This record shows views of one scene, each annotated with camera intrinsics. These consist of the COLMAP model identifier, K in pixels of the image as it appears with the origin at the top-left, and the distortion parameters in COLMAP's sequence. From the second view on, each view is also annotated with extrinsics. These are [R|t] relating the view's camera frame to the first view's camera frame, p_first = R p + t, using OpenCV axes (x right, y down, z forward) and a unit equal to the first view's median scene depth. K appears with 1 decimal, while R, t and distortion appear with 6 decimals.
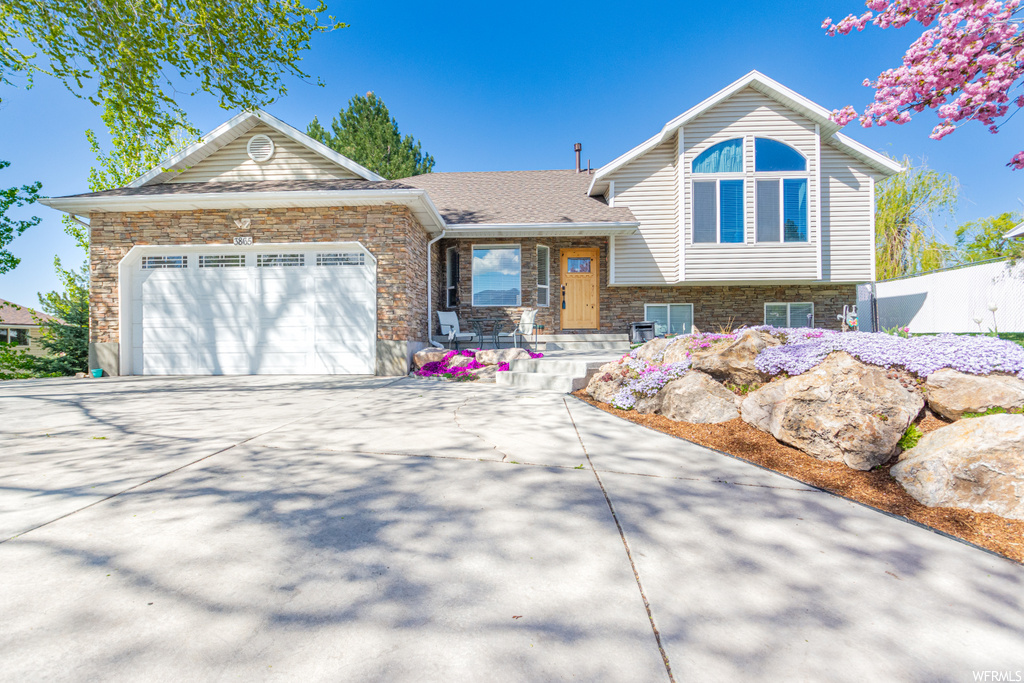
lens RADIAL K [[463.1, 0, 511.9], [0, 463.1, 337.8], [0, 0, 1]] dist [-0.001238, -0.000023]
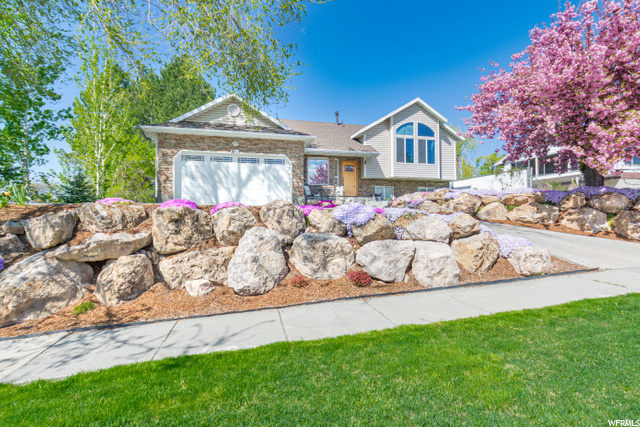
lens RADIAL K [[291.7, 0, 319.5], [0, 291.7, 209.6], [0, 0, 1]] dist [-0.001320, -0.000097]
pose [[0.961836, 0.013122, 0.273311, -0.441461], [-0.010890, 0.999894, -0.009680, 0.074251], [-0.273409, 0.006334, 0.961877, -0.413462]]
